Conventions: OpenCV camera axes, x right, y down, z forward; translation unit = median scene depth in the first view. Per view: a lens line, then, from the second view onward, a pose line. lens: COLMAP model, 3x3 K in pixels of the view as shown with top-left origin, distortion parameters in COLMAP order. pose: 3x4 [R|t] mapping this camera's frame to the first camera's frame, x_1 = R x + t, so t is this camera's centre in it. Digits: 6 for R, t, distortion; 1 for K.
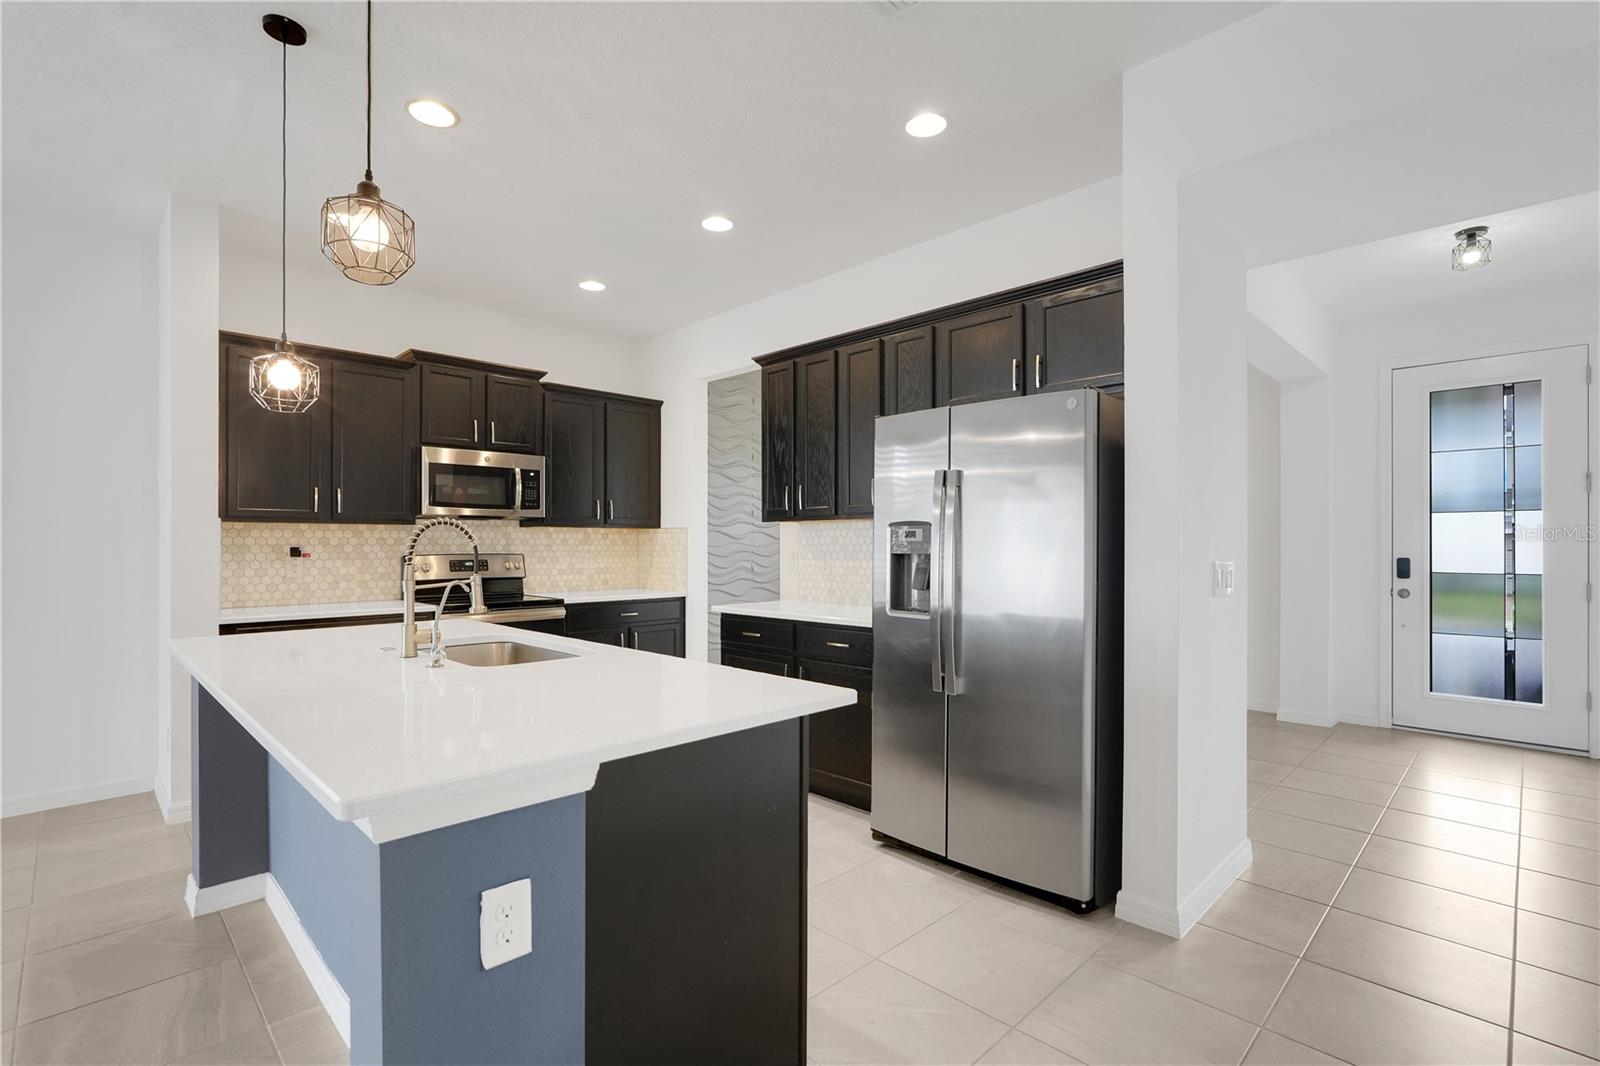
lens RADIAL K [[766.5, 0, 772.8], [0, 766.5, 543.5], [0, 0, 1]] dist [0.000103, 0.000592]
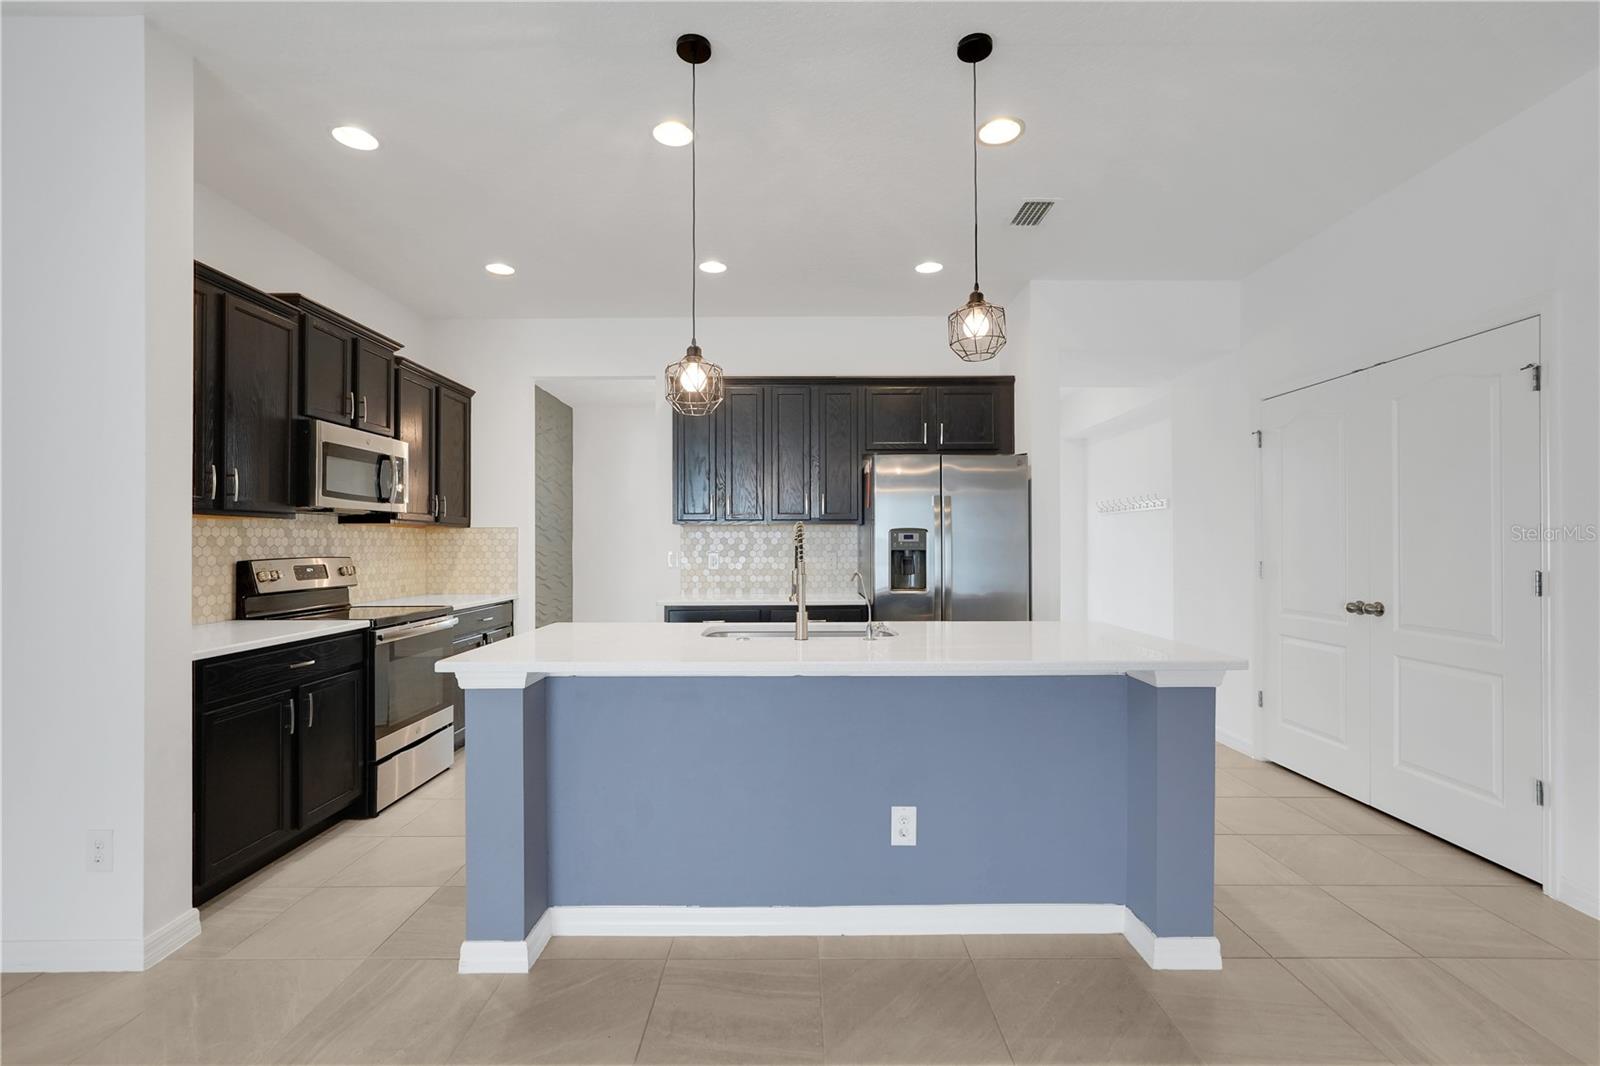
lens RADIAL K [[731.0, 0, 792.8], [0, 731.0, 535.5], [0, 0, 1]] dist [-0.012367, 0.011079]
pose [[0.700184, 0.006946, 0.713928, -0.539588], [0.001776, 0.999933, -0.011470, 0.000435], [-0.713960, 0.009299, 0.700125, 0.110004]]
